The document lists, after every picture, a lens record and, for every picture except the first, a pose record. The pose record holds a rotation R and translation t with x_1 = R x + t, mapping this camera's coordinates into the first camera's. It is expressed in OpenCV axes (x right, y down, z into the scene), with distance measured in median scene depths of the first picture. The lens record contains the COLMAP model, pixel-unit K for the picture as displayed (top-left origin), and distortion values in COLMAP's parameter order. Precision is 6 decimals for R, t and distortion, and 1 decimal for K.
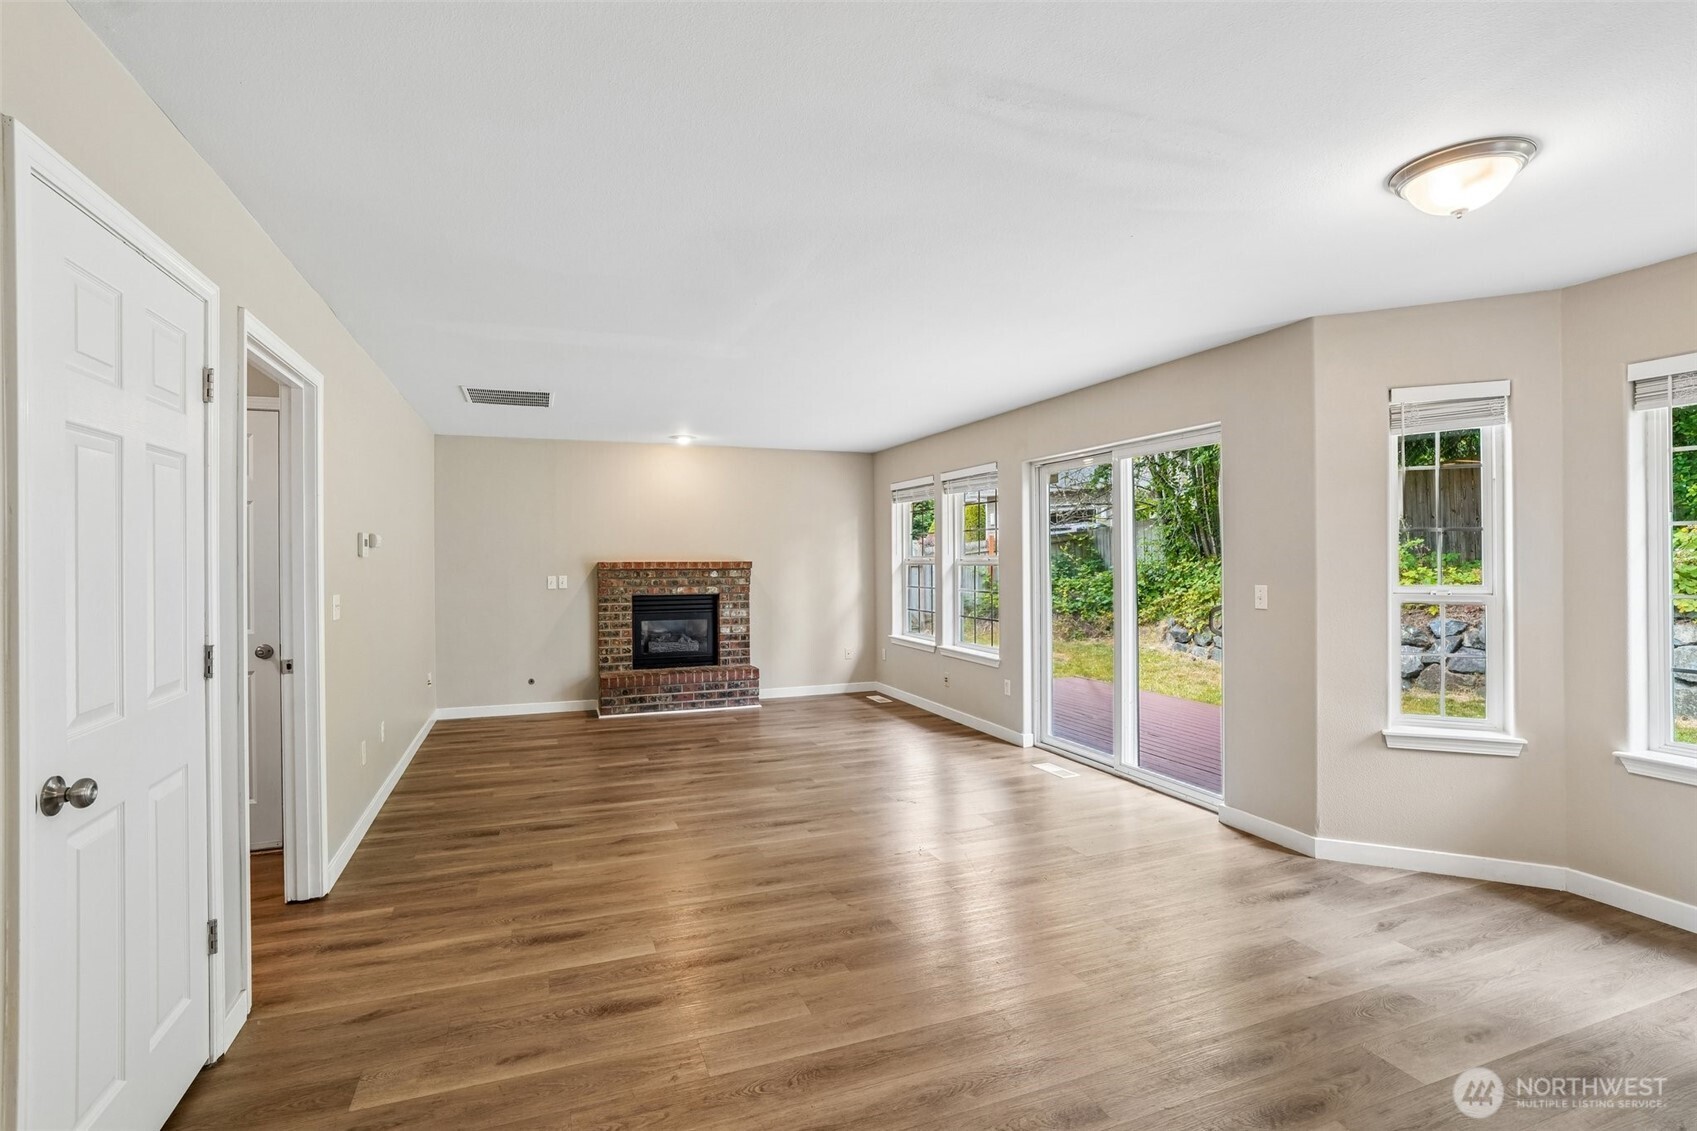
lens RADIAL K [[785.1, 0, 850.3], [0, 785.1, 558.3], [0, 0, 1]] dist [-0.027598, 0.004810]
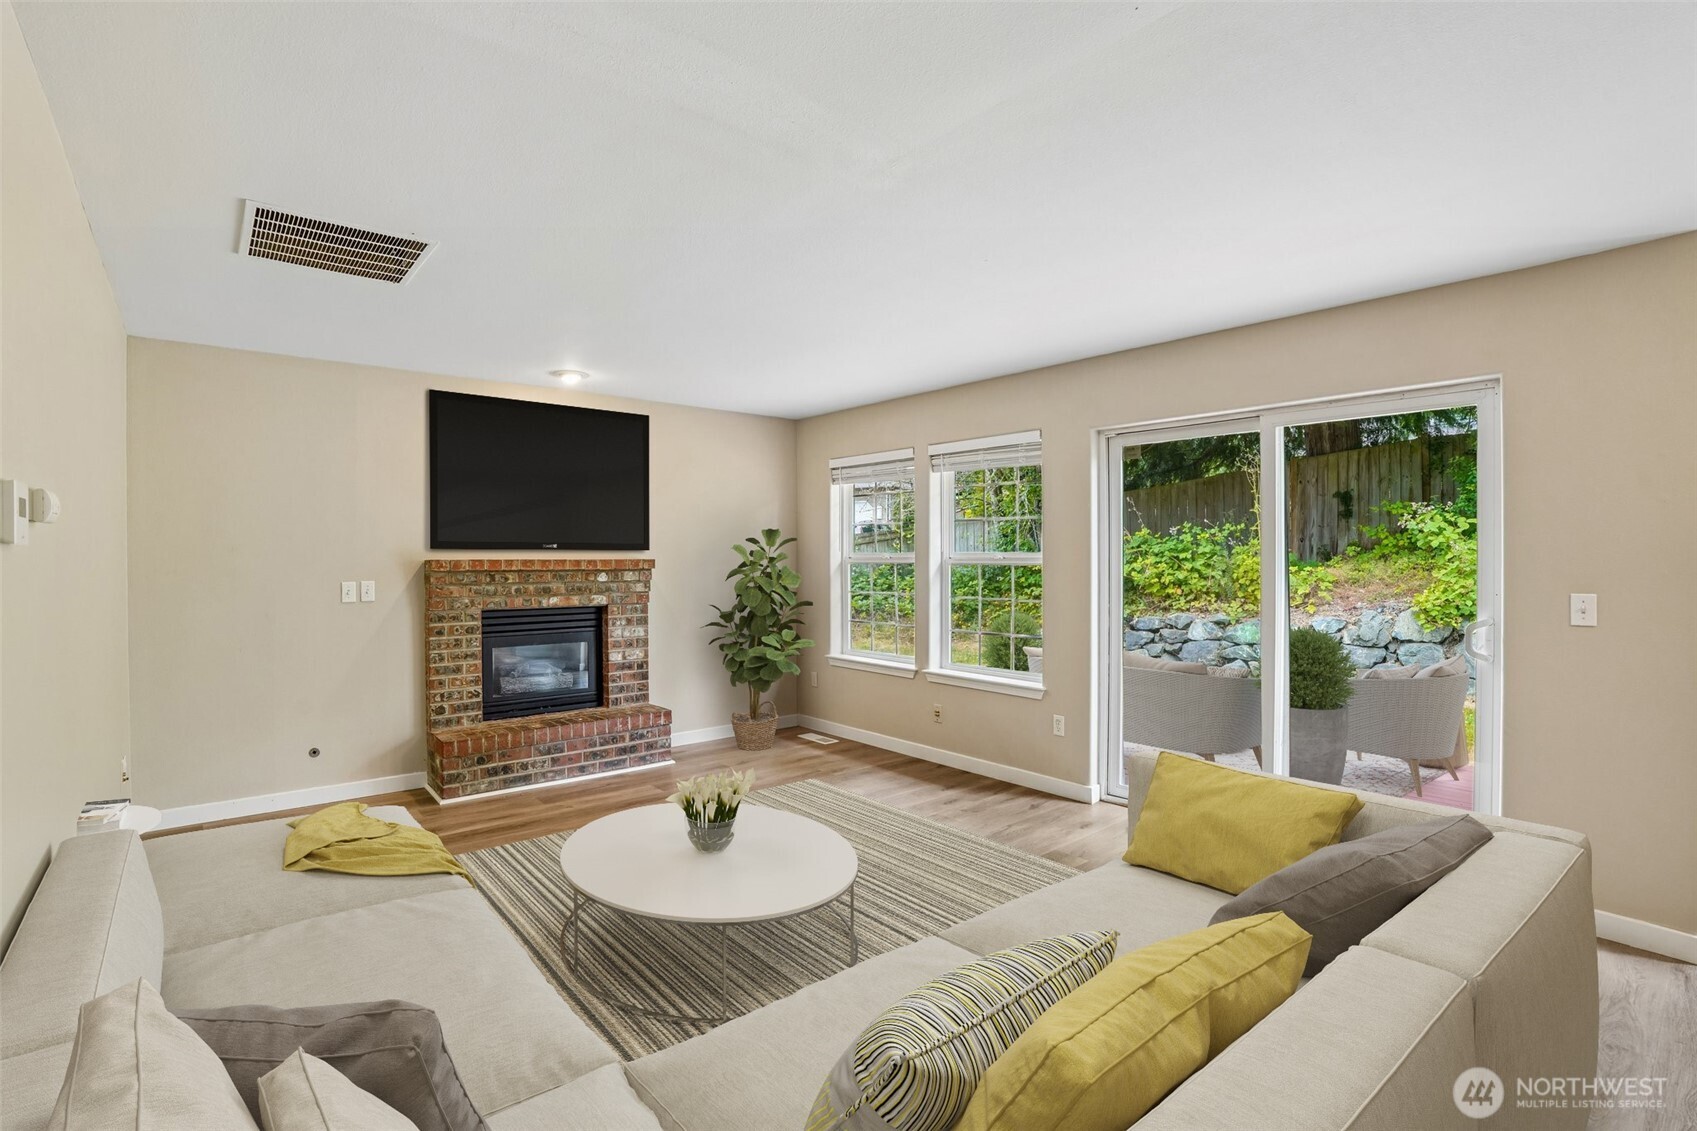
lens RADIAL K [[785.1, 0, 834.2], [0, 785.1, 559.5], [0, 0, 1]] dist [-0.027598, 0.004810]
pose [[0.952121, 0.001872, 0.305715, -0.197032], [-0.002428, 0.999996, 0.001437, 0.002928], [-0.305711, -0.002111, 0.952122, 0.281737]]
